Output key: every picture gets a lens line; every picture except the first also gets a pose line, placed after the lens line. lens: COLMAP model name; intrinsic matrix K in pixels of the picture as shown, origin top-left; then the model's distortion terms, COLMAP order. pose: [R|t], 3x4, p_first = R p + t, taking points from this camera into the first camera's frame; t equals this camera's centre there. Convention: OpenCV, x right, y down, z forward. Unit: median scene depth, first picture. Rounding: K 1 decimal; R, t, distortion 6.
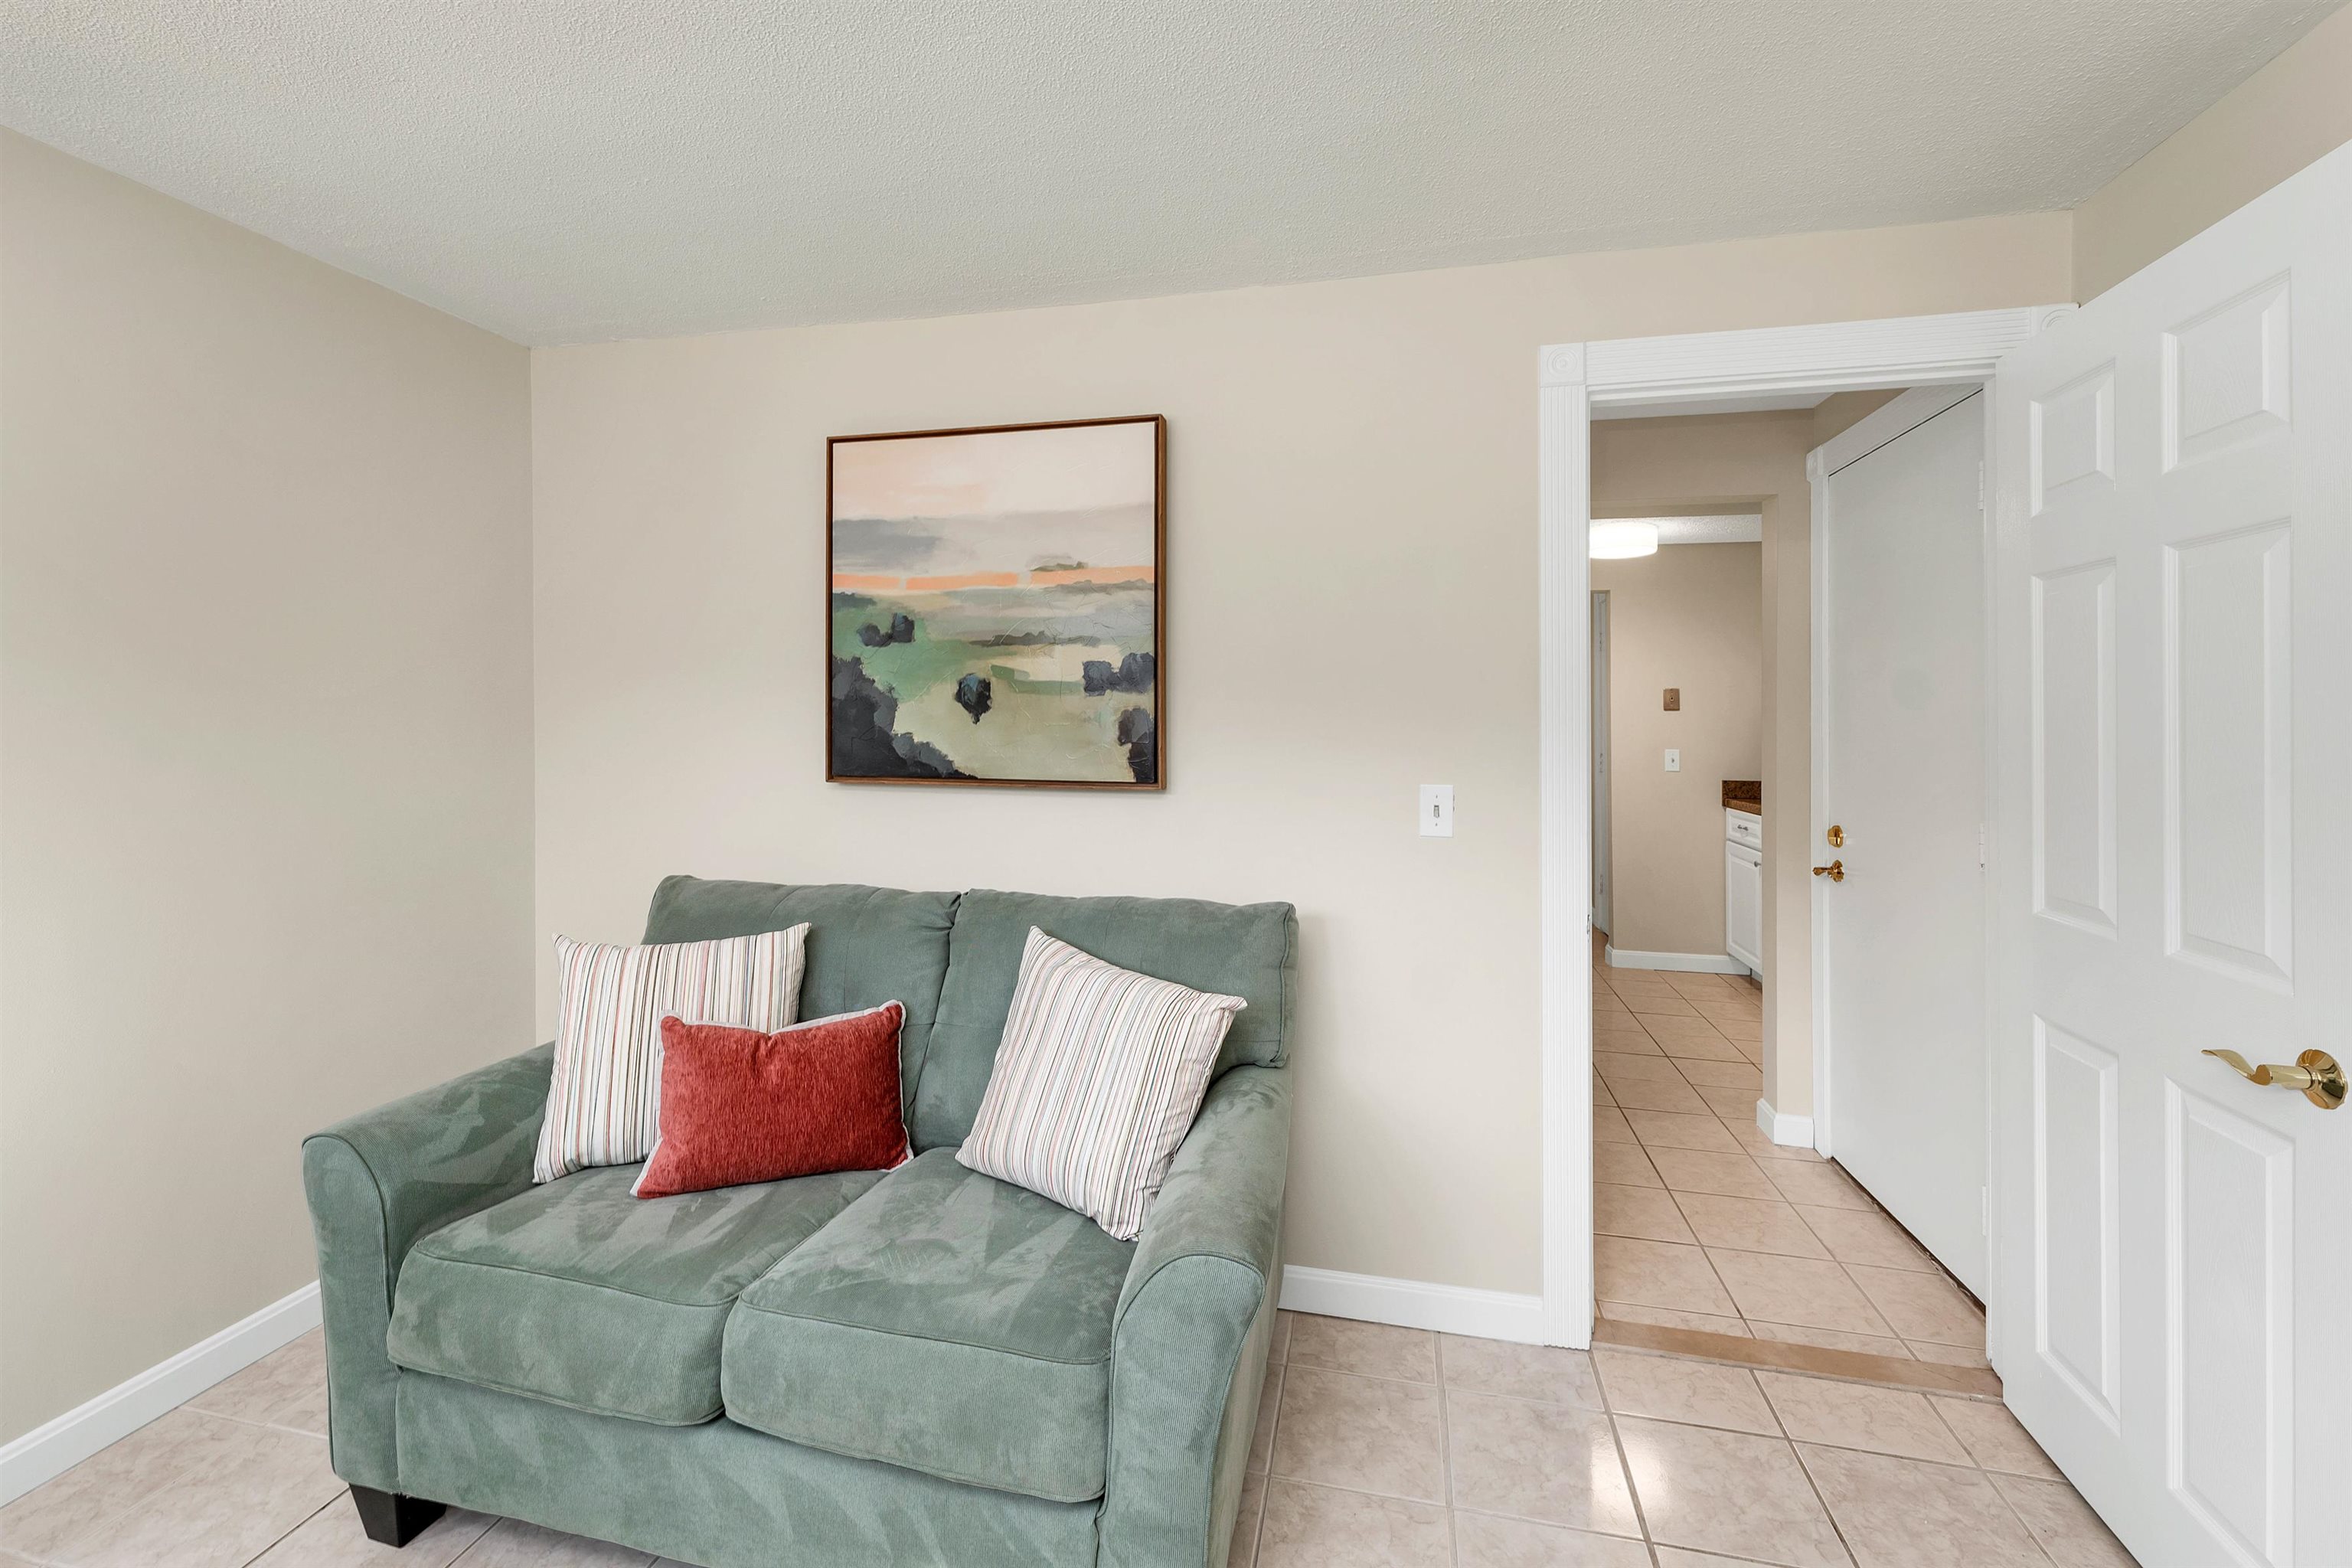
lens RADIAL K [[985.8, 0, 1169.2], [0, 985.8, 720.3], [0, 0, 1]] dist [-0.001172, -0.000034]
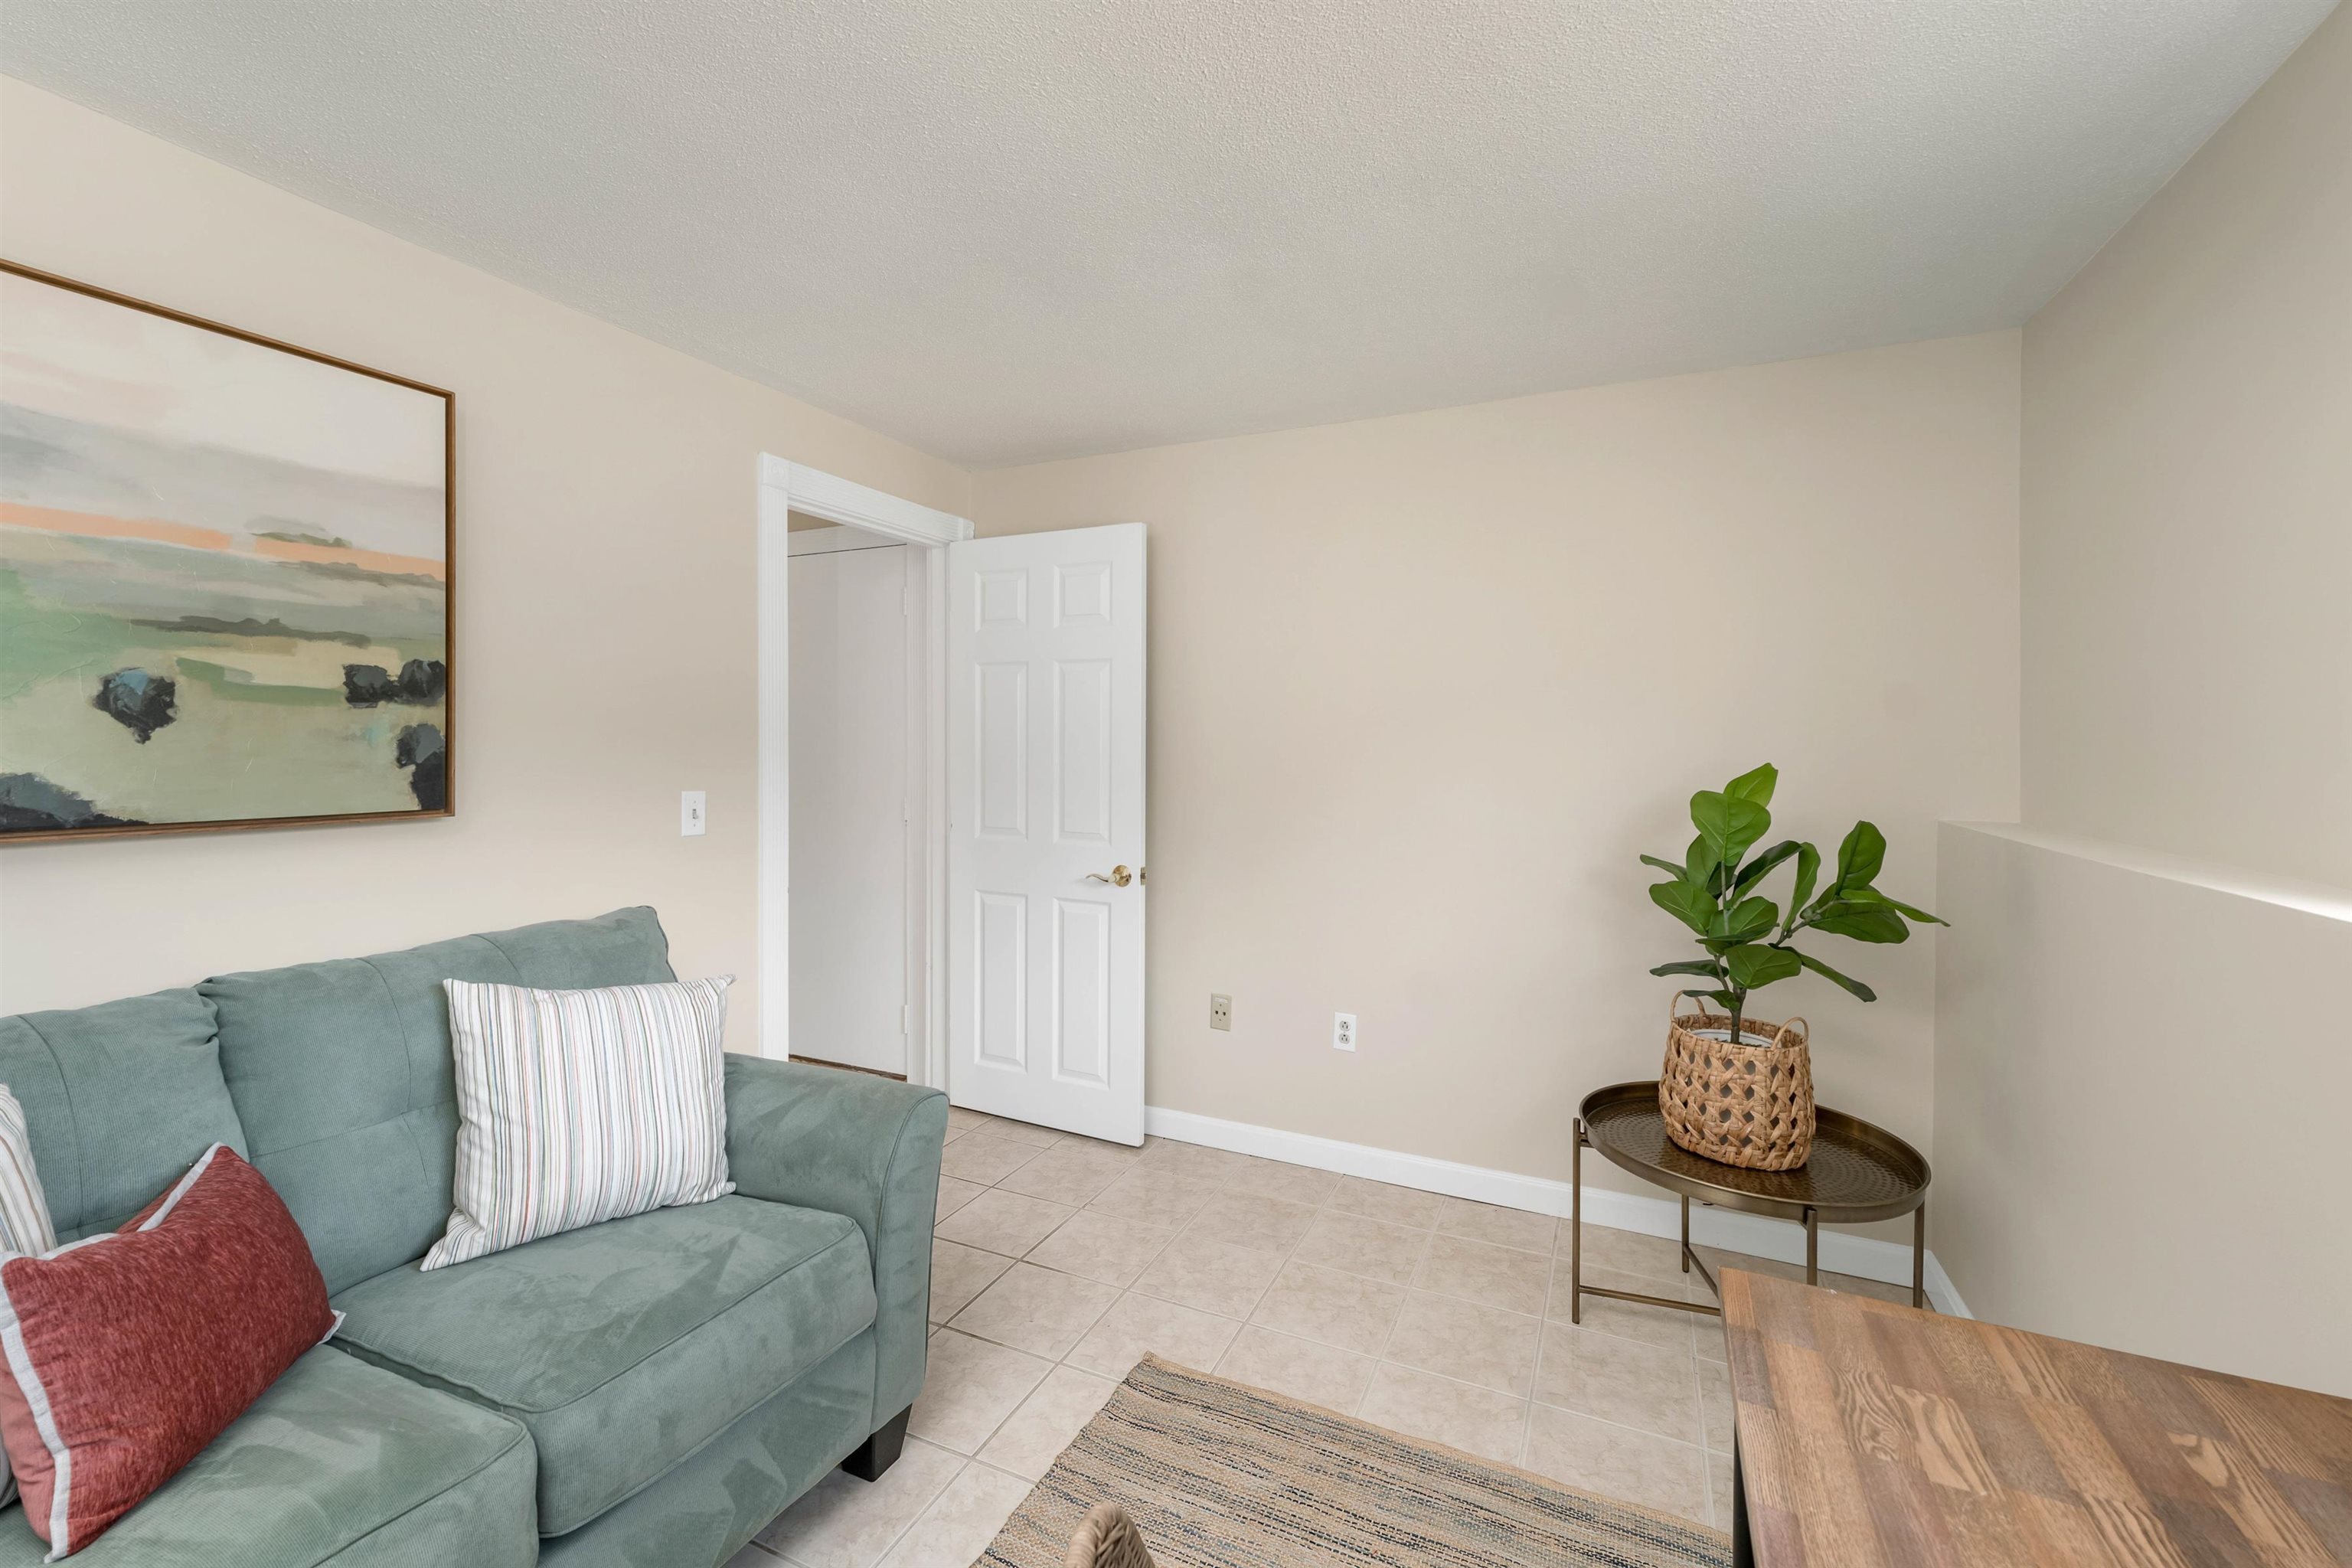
lens RADIAL K [[976.8, 0, 1174.2], [0, 976.8, 743.1], [0, 0, 1]] dist [0.000728, 0.000146]
pose [[0.209597, -0.006415, 0.977767, -0.722717], [-0.005073, 0.999958, 0.007648, -0.005333], [-0.977775, -0.006564, 0.209555, 0.177711]]
